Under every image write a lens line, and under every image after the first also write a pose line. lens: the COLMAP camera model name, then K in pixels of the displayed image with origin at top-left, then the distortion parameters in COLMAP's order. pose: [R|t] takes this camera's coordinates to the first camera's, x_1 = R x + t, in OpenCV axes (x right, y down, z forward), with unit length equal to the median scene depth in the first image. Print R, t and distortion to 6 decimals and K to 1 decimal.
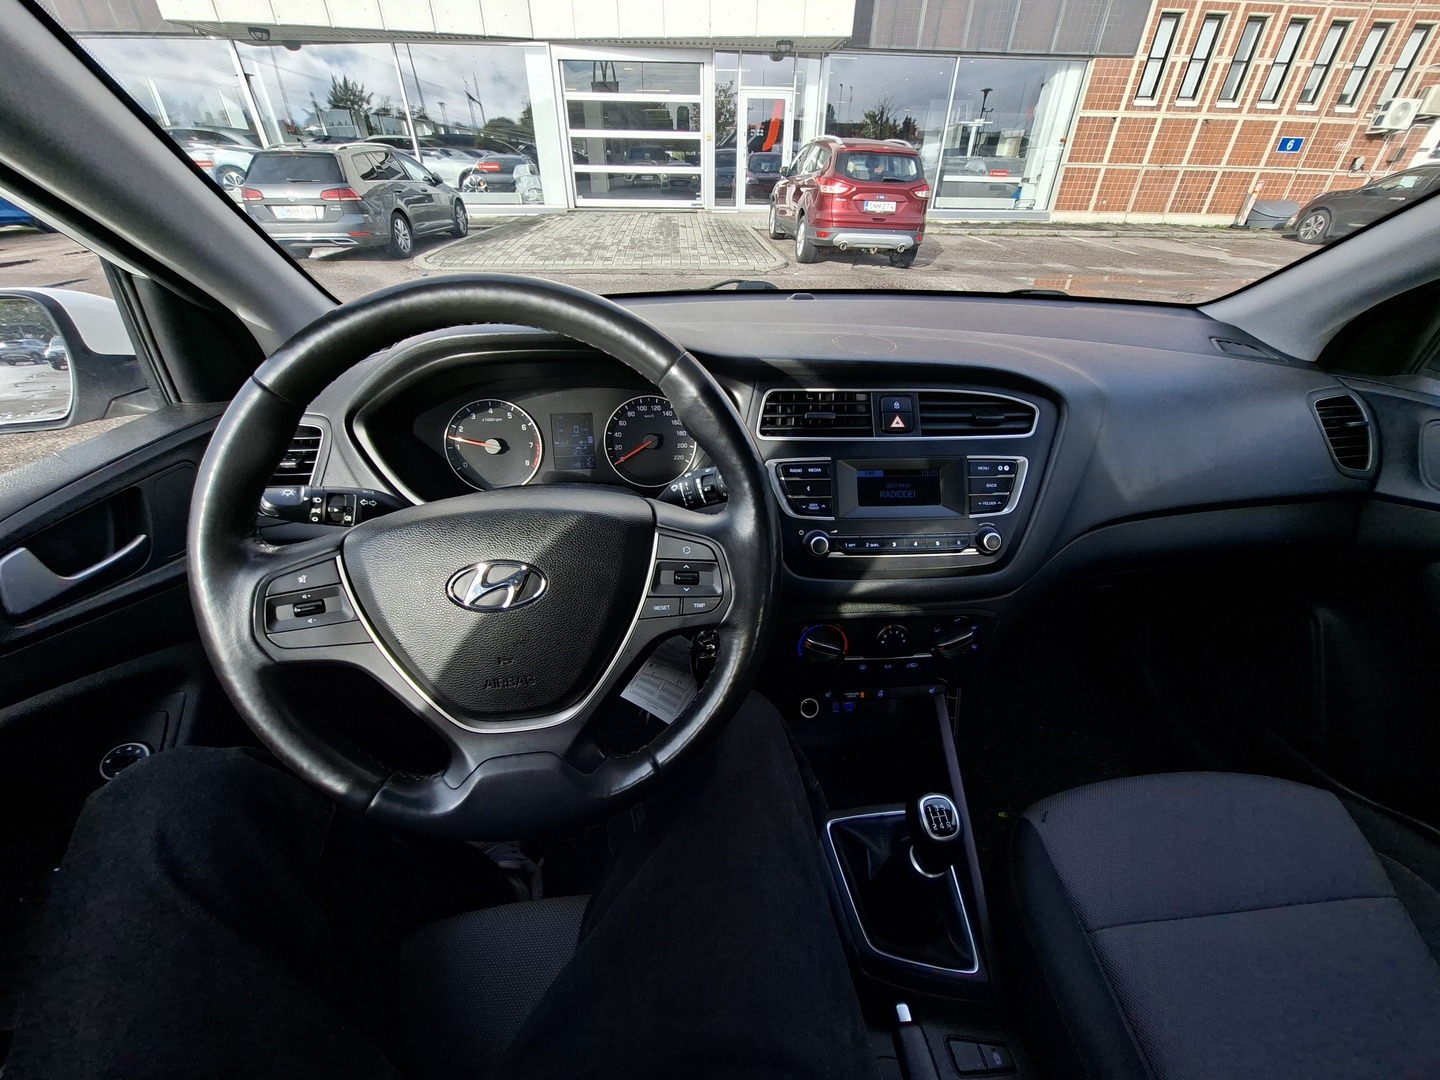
lens RADIAL K [[548.4, 0, 720.0], [0, 548.4, 540.0], [0, 0, 1]] dist [-0.000557, -0.003692]
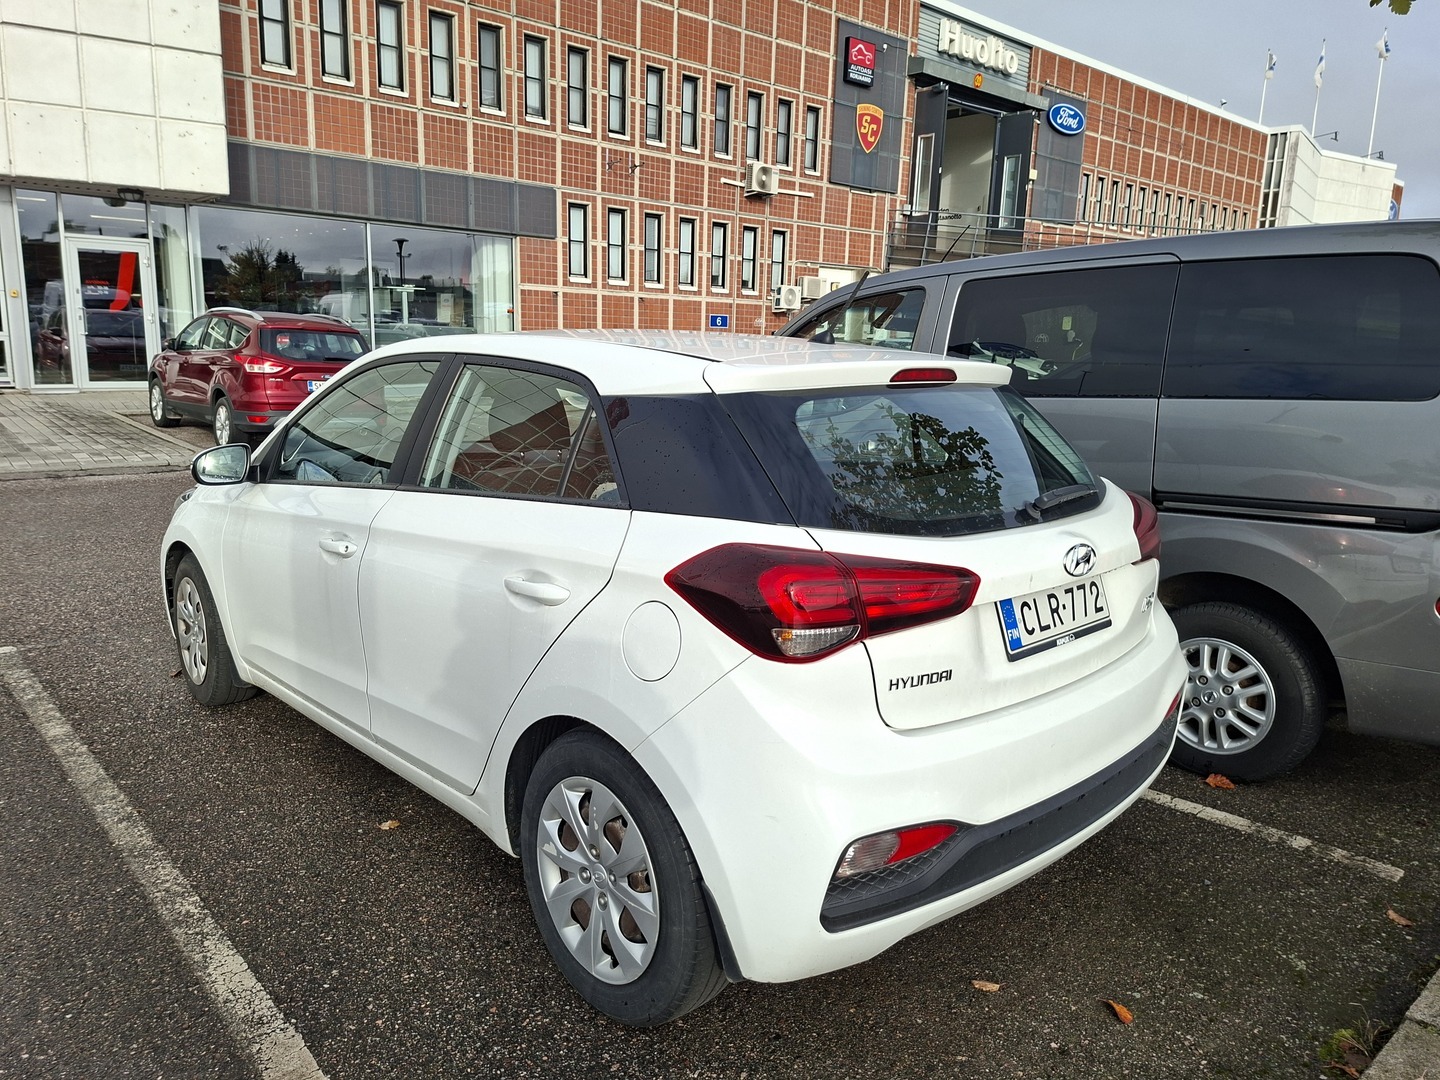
lens RADIAL K [[1013.0, 0, 720.0], [0, 1013.0, 540.0], [0, 0, 1]] dist [-0.001048, -0.000267]
pose [[0.785575, -0.107175, 0.609414, -0.136620], [0.326008, 0.908790, -0.260421, 0.131095], [-0.525919, 0.403254, 0.748863, -0.247262]]
